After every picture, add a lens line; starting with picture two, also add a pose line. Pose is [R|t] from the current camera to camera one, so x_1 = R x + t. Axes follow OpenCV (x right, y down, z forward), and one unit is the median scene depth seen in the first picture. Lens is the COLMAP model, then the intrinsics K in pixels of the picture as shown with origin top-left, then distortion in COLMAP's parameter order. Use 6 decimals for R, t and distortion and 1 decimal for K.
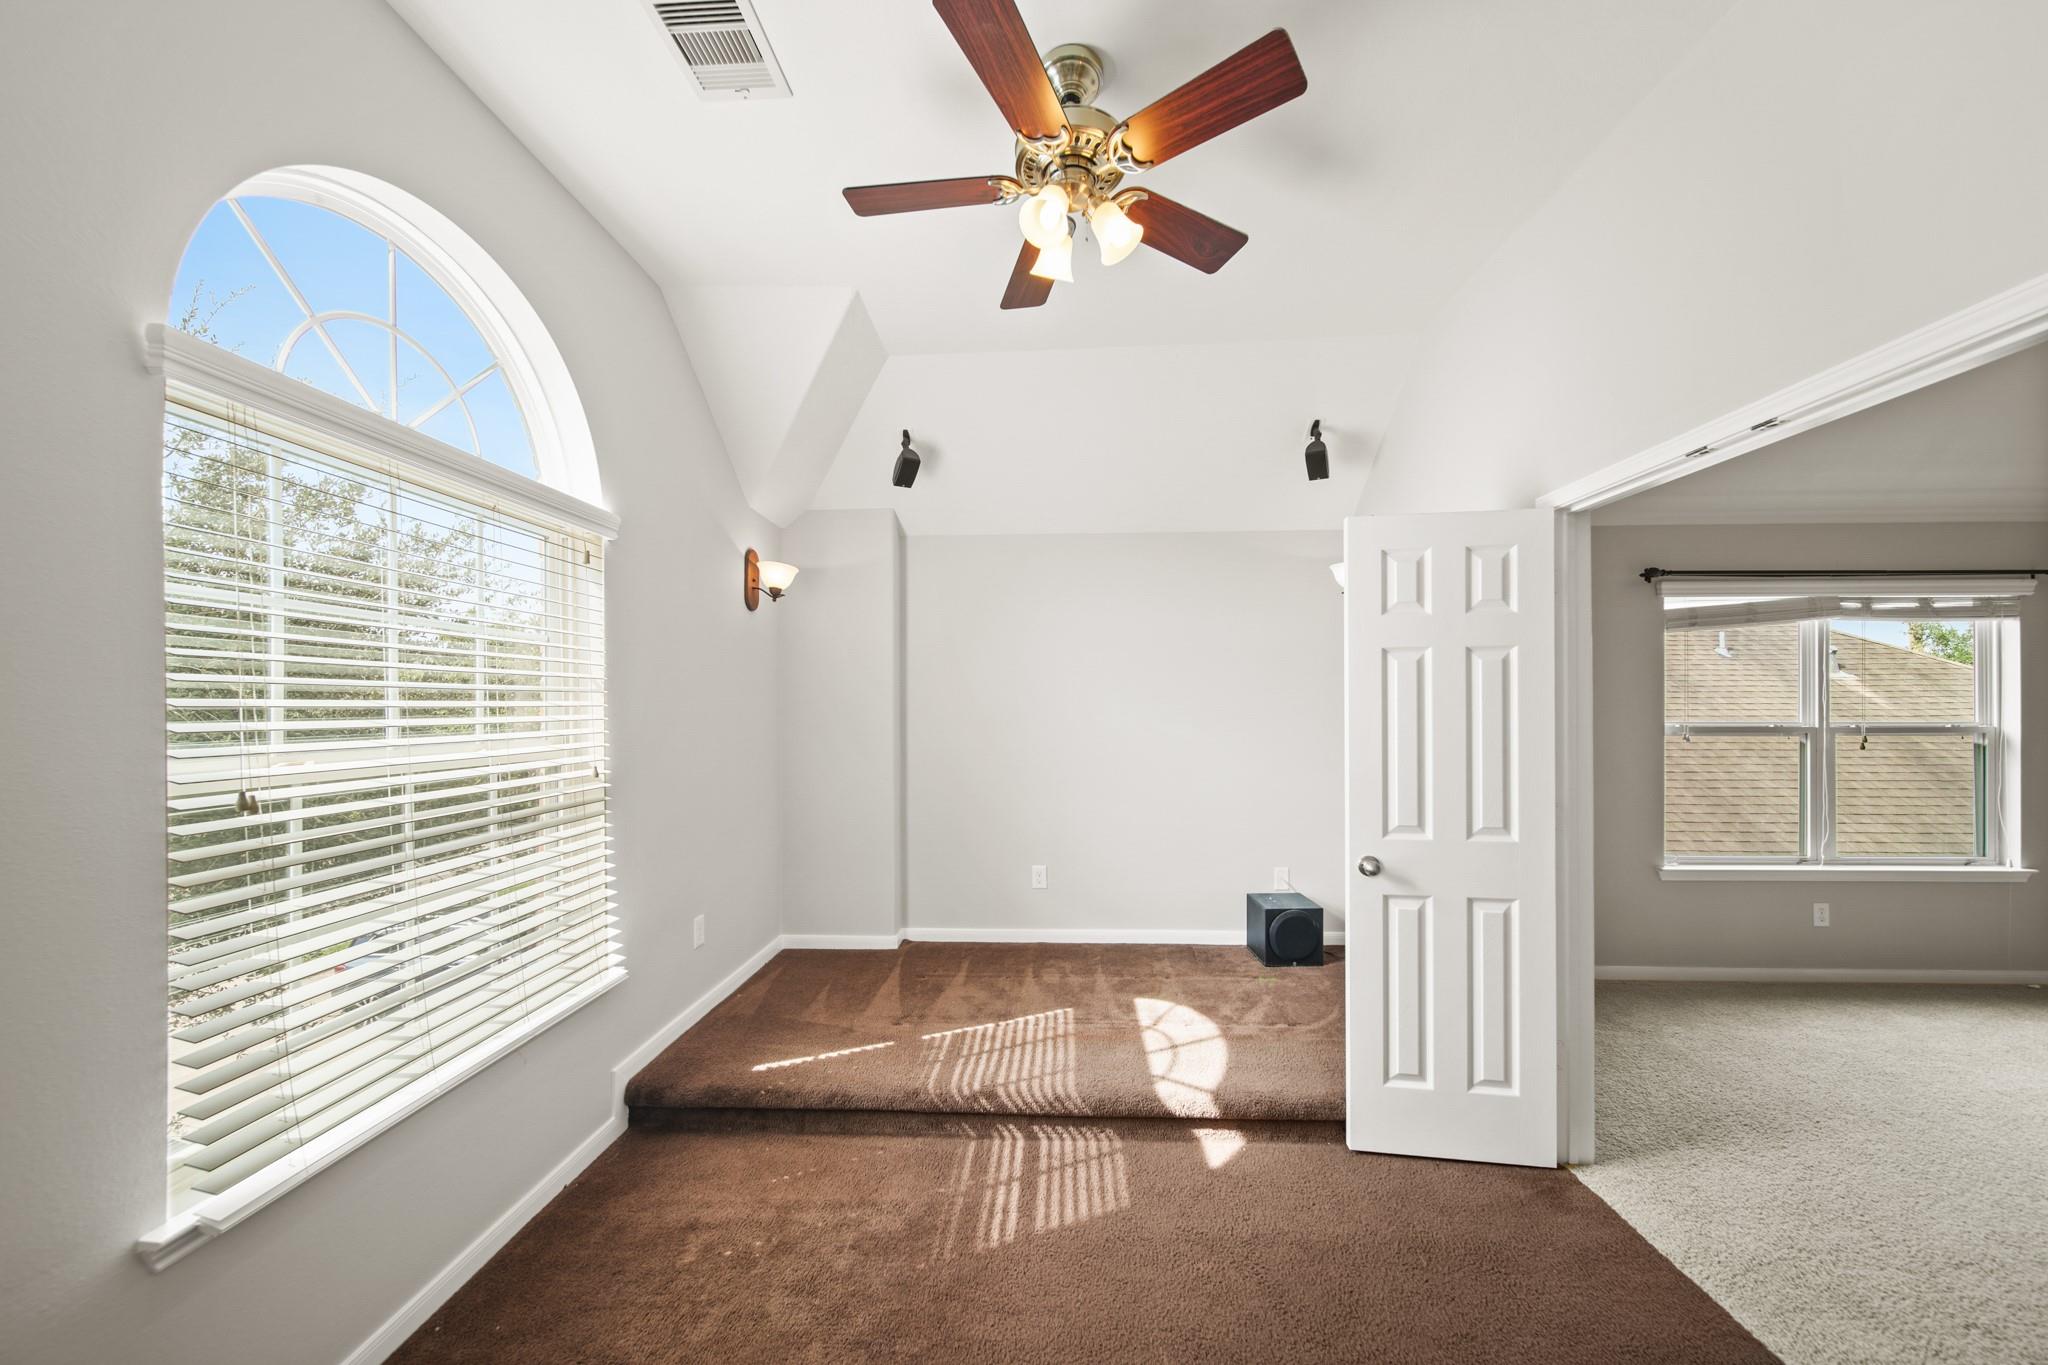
lens RADIAL K [[734.0, 0, 1023.0], [0, 734.0, 677.9], [0, 0, 1]] dist [-0.002515, -0.000655]
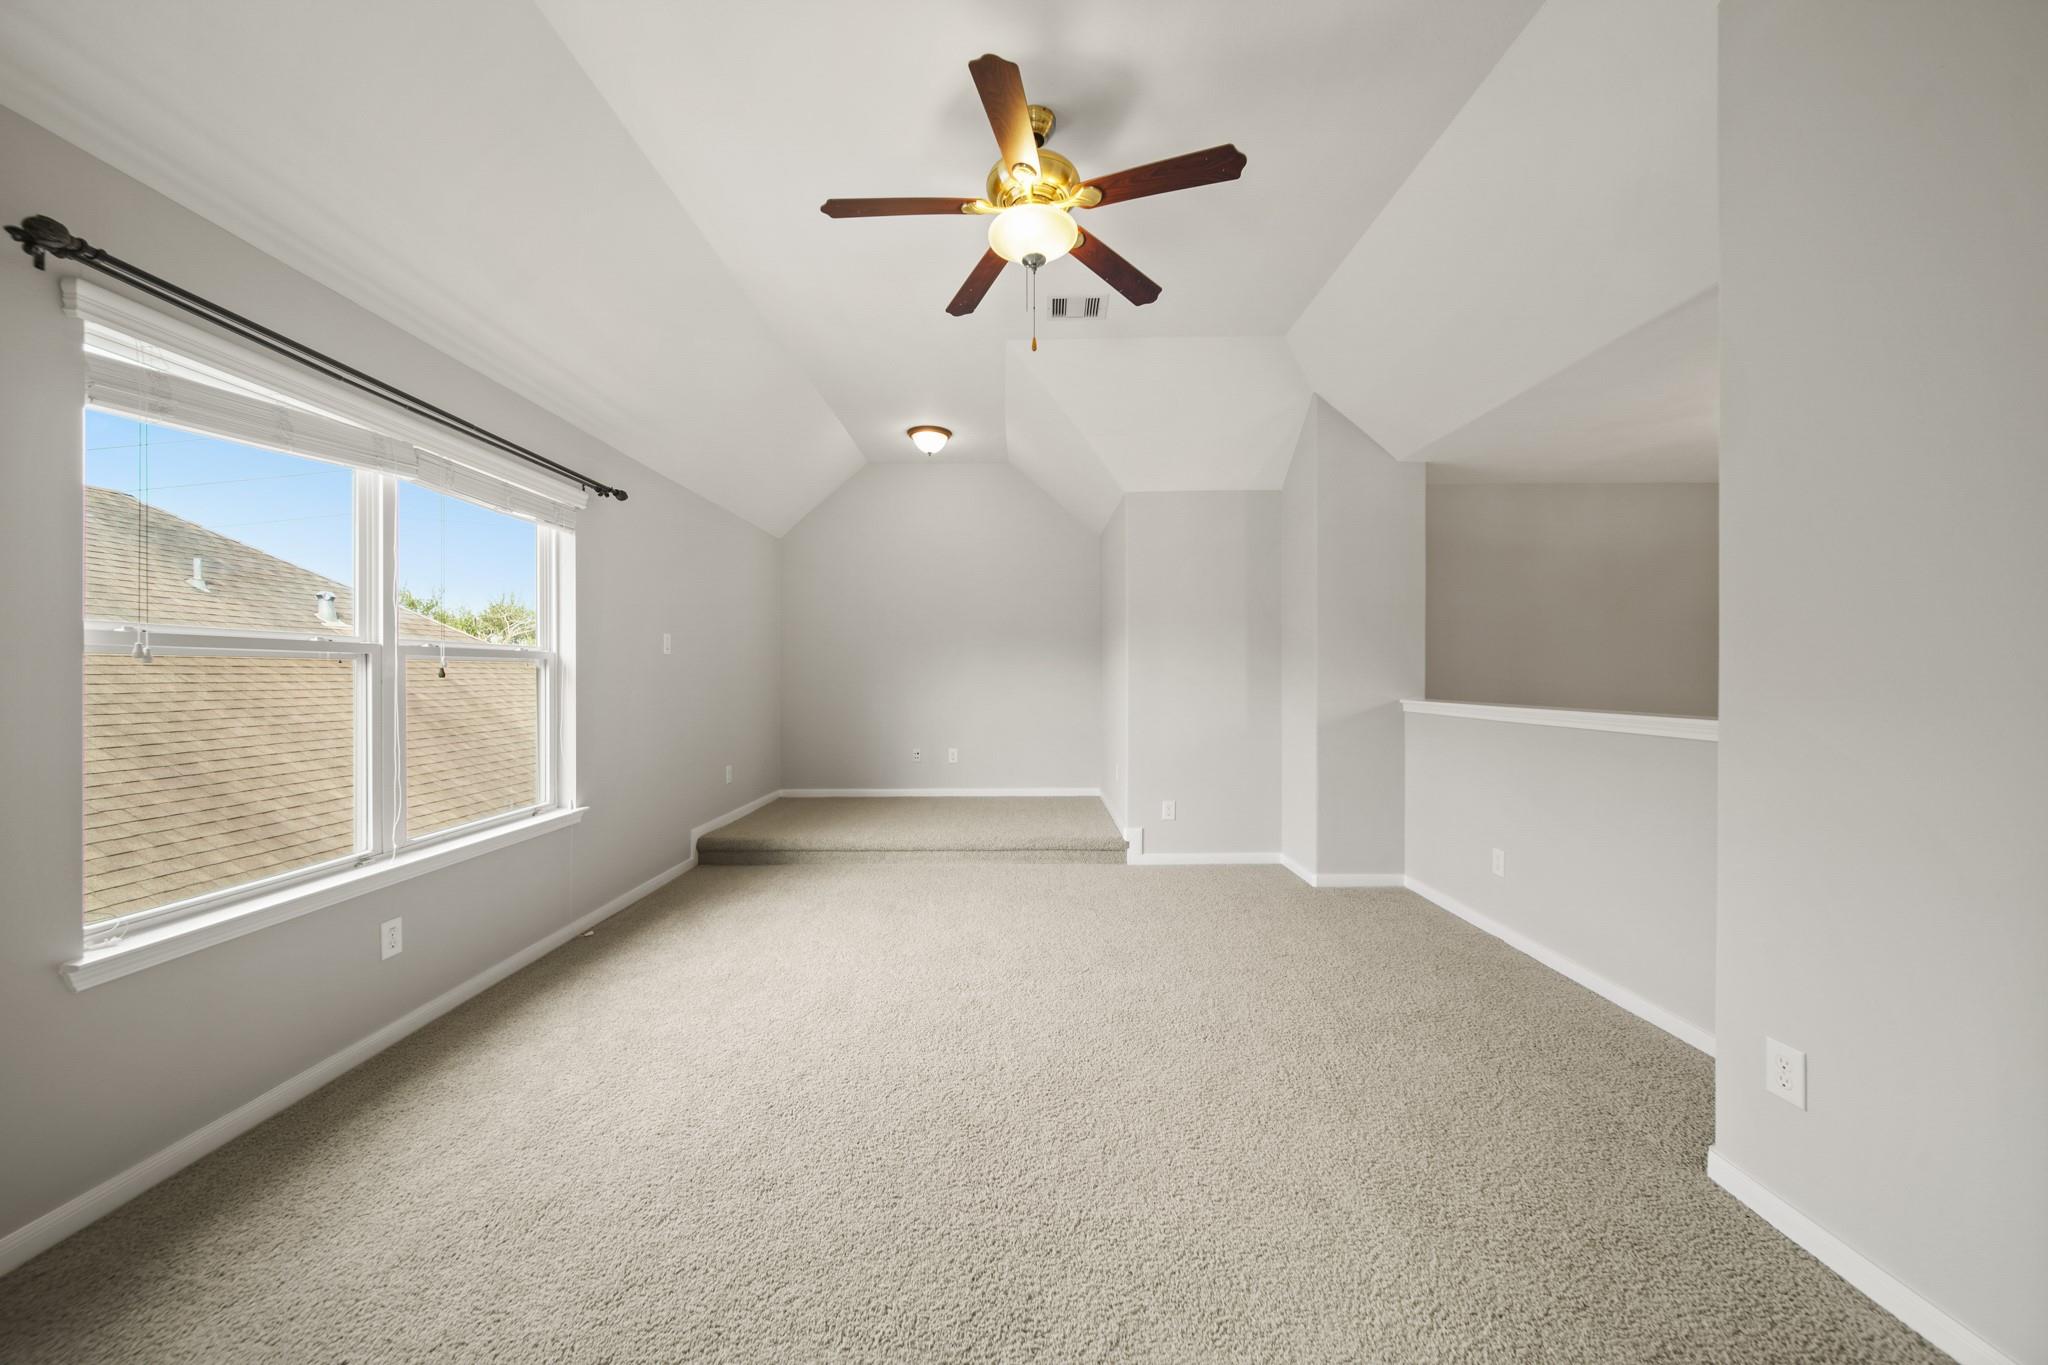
lens RADIAL K [[737.8, 0, 1029.6], [0, 737.8, 696.3], [0, 0, 1]] dist [-0.000570, -0.000242]
pose [[-0.042721, -0.030927, 0.998608, 0.220403], [-0.036521, 0.998901, 0.029374, 0.038263], [-0.998419, -0.035216, -0.043803, 0.243875]]
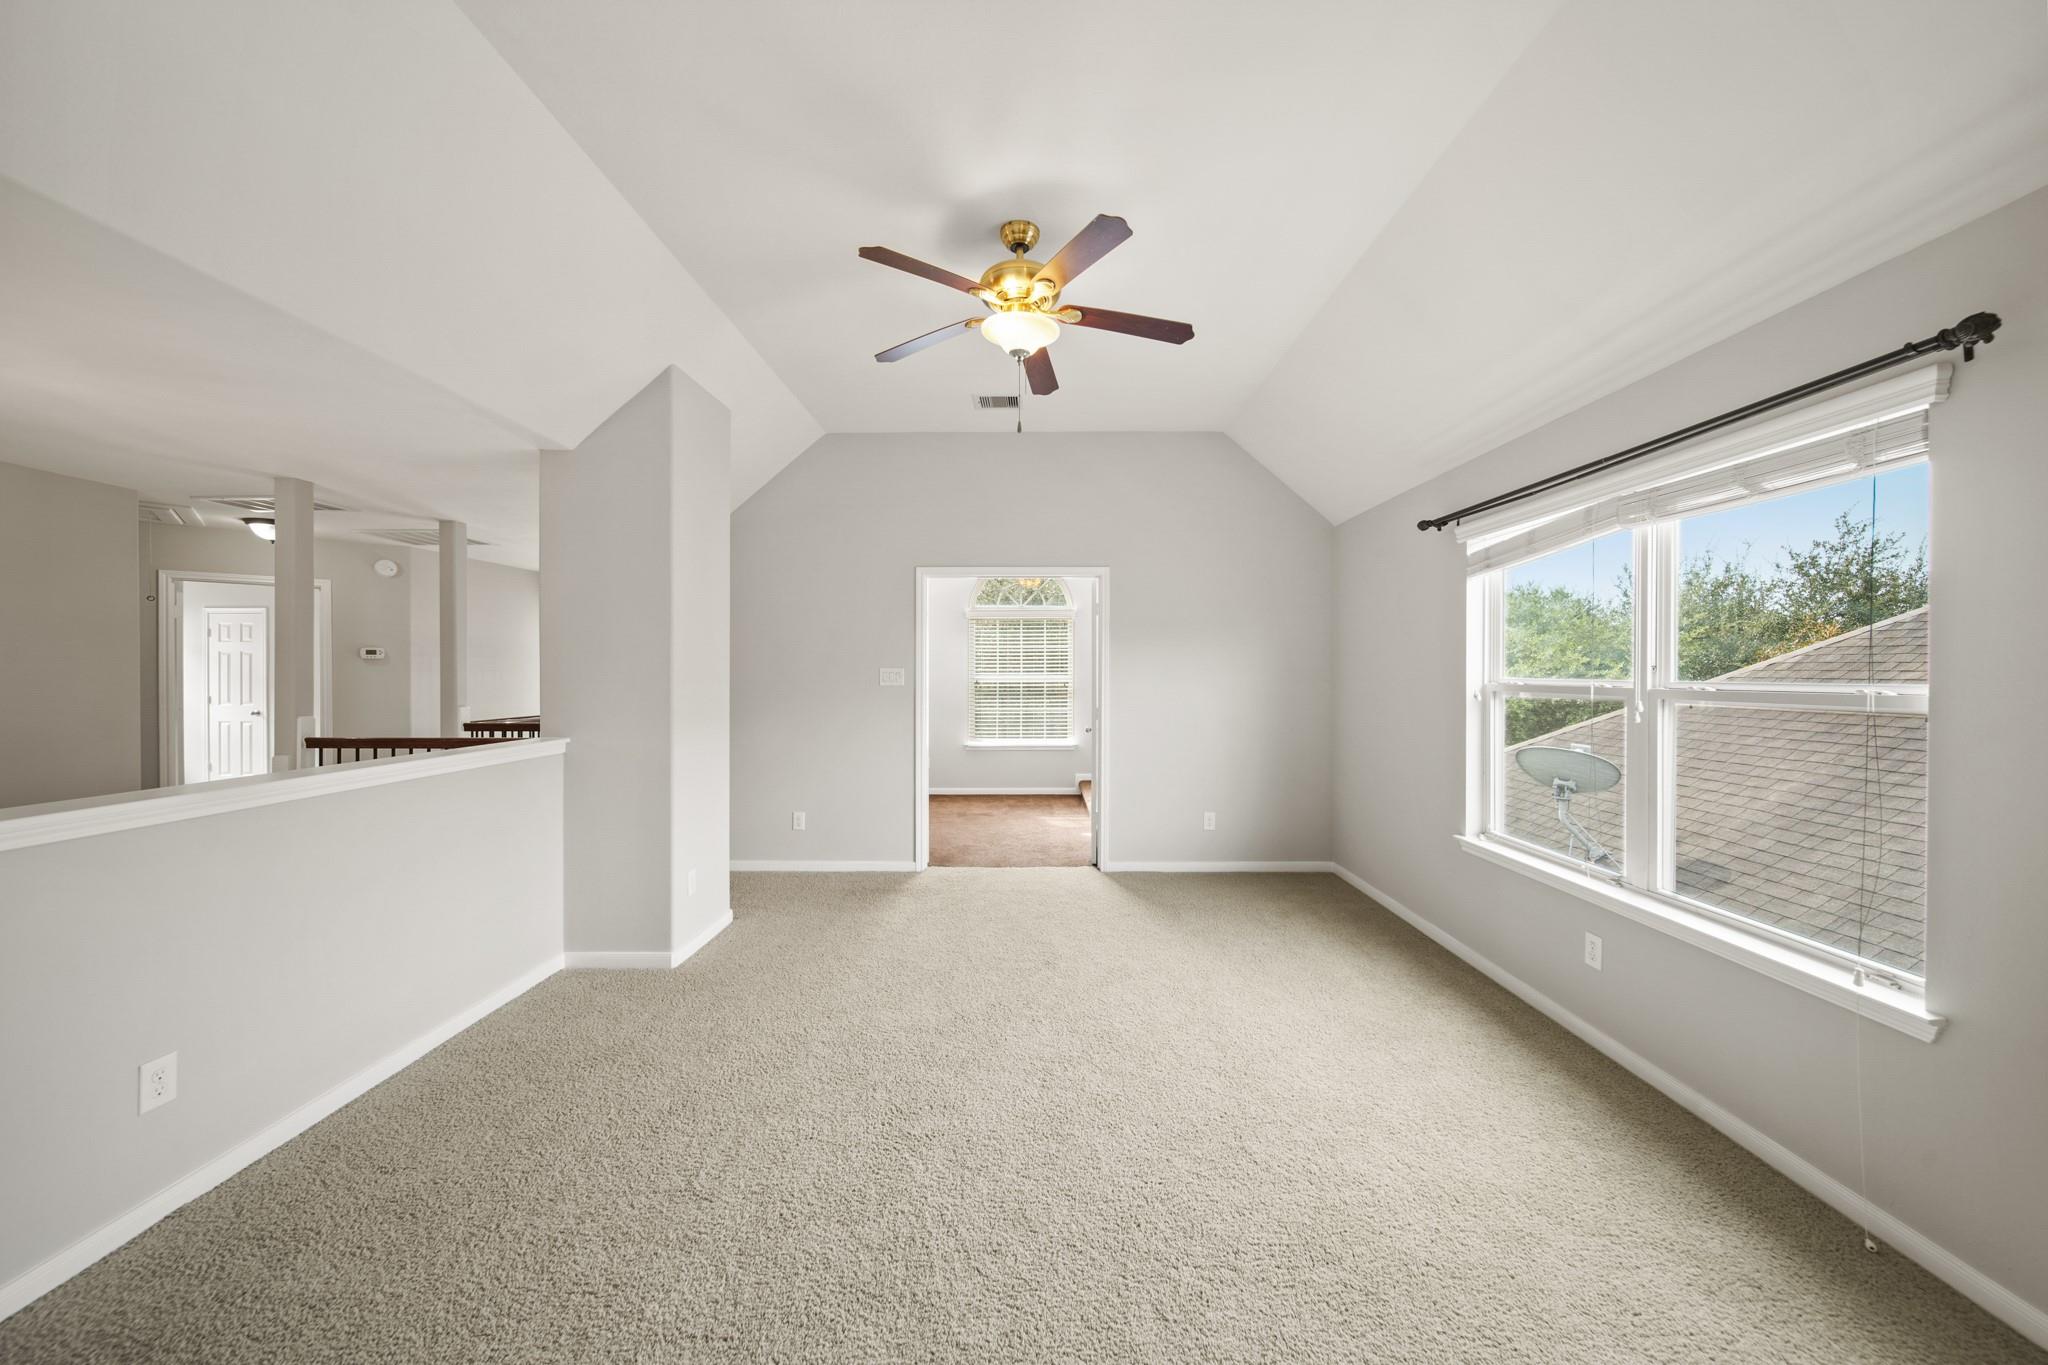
lens RADIAL K [[734.0, 0, 1023.0], [0, 734.0, 677.9], [0, 0, 1]] dist [-0.002515, -0.000655]
pose [[0.018737, -0.003761, -0.999817, 0.906243], [0.035861, 0.999352, -0.003087, 0.021009], [0.999181, -0.035796, 0.018860, 0.223678]]
